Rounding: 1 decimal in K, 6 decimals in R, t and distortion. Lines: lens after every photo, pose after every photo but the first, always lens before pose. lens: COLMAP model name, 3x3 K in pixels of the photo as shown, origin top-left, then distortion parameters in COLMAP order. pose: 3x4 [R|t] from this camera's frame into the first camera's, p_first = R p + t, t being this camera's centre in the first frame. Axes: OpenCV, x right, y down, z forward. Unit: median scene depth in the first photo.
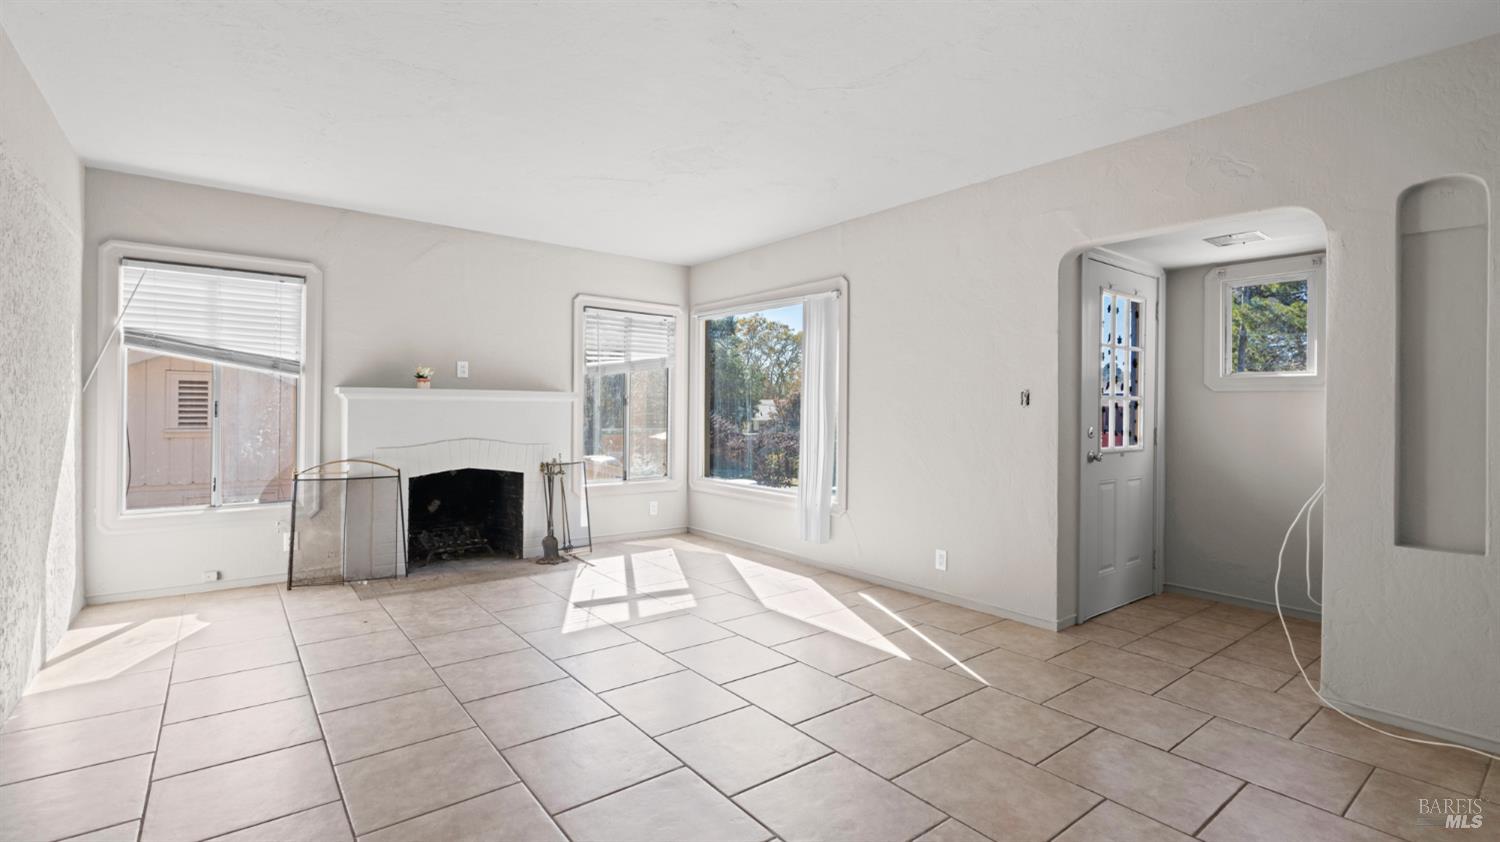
lens RADIAL K [[683.5, 0, 749.4], [0, 683.5, 410.7], [0, 0, 1]] dist [-0.004551, 0.000864]
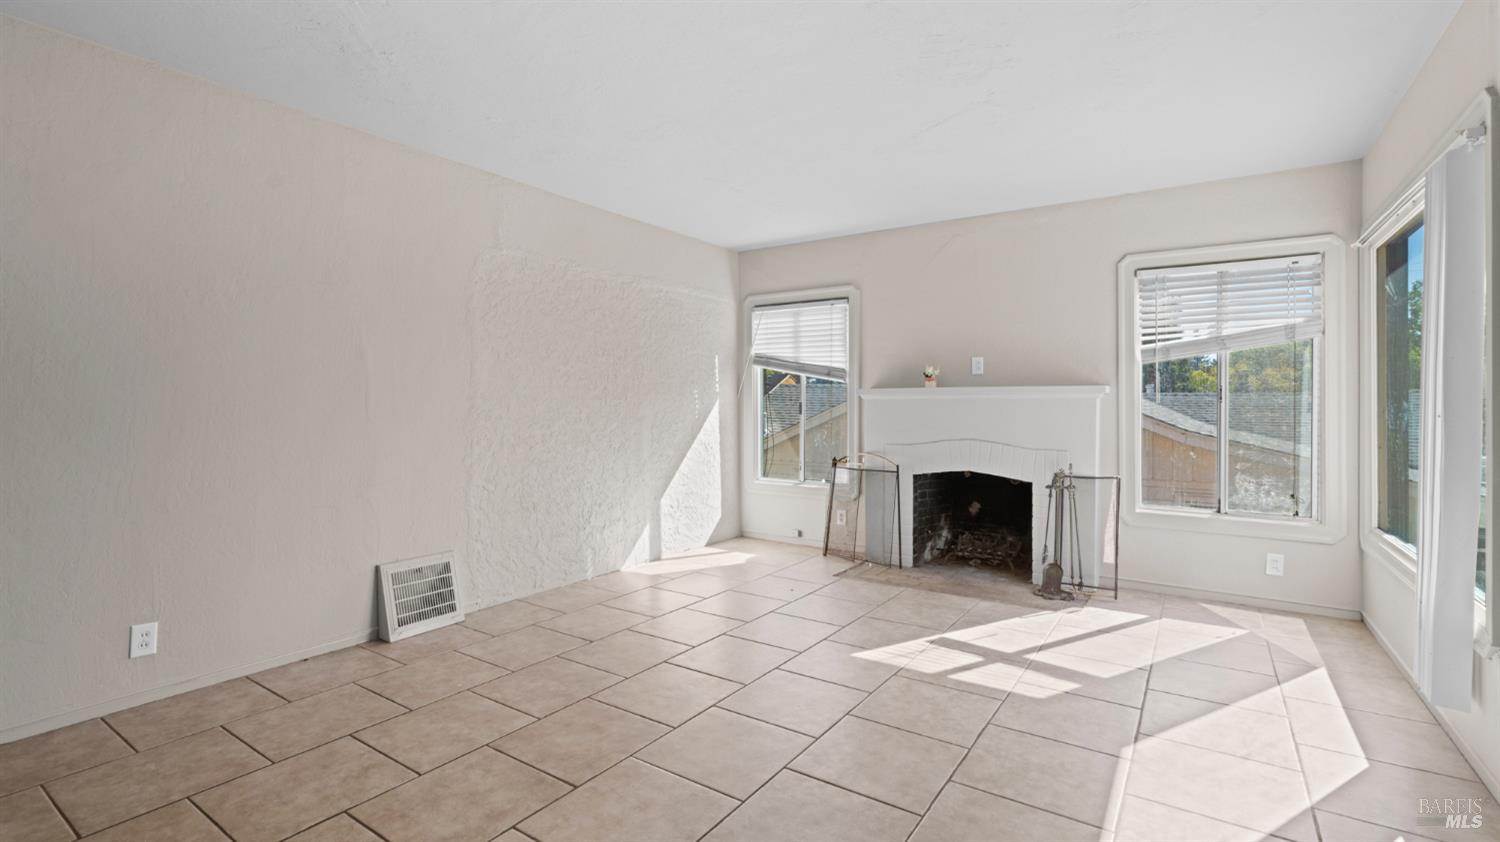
lens RADIAL K [[683.5, 0, 747.1], [0, 683.5, 413.8], [0, 0, 1]] dist [-0.004551, 0.000864]
pose [[0.297877, 0.004182, -0.954595, 0.435864], [-0.001315, 0.999991, 0.003971, 0.002522], [0.954603, 0.000072, 0.297880, 0.475398]]
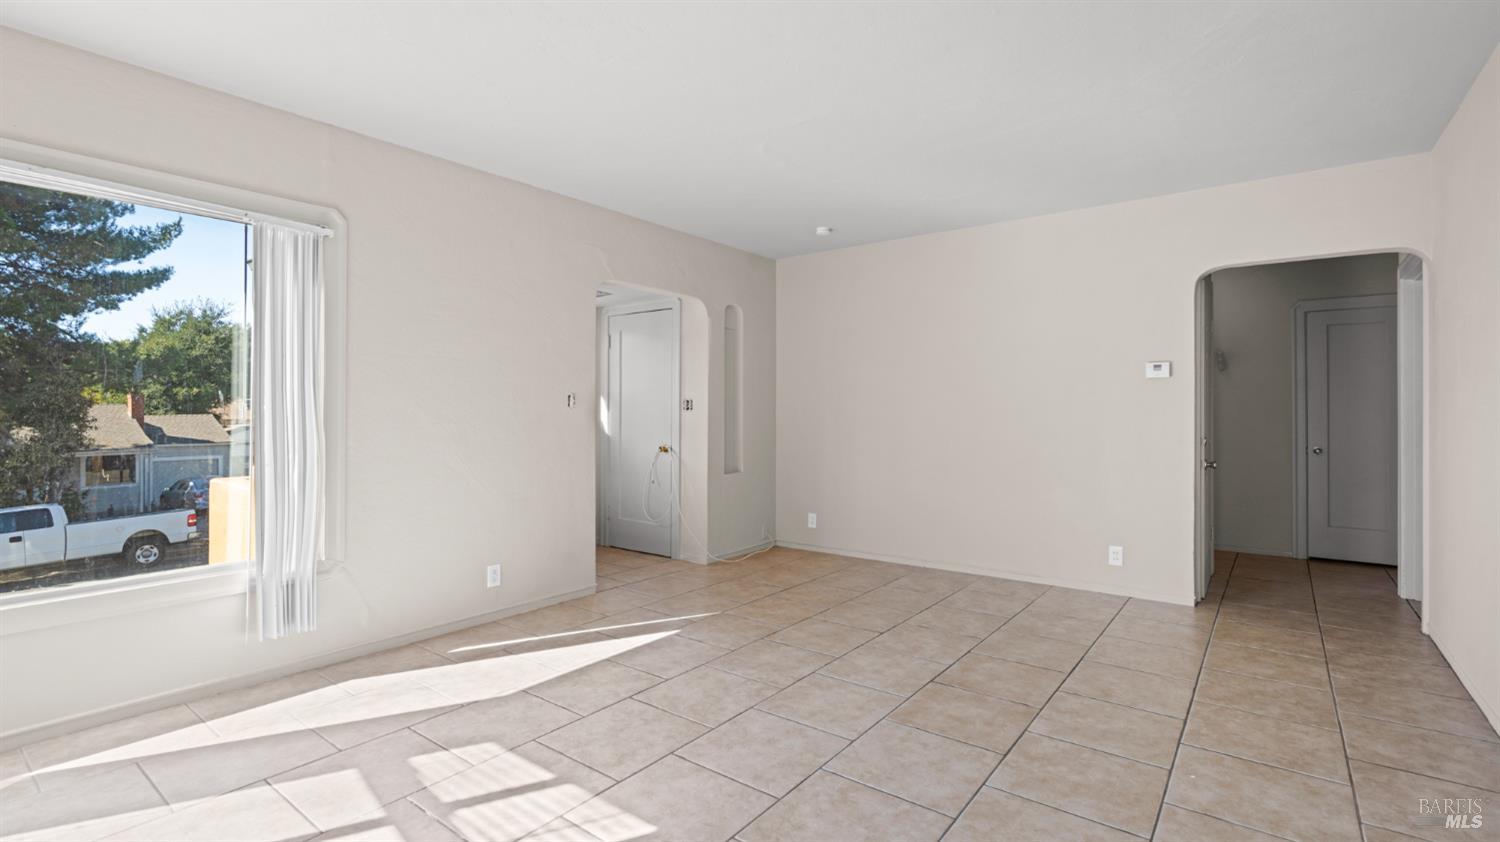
lens RADIAL K [[683.5, 0, 753.3], [0, 683.5, 414.0], [0, 0, 1]] dist [-0.004551, 0.000864]
pose [[-0.253212, -0.014695, 0.967299, -0.645909], [0.001338, 0.999878, 0.015540, -0.011022], [-0.967410, 0.005229, -0.253162, 0.840187]]
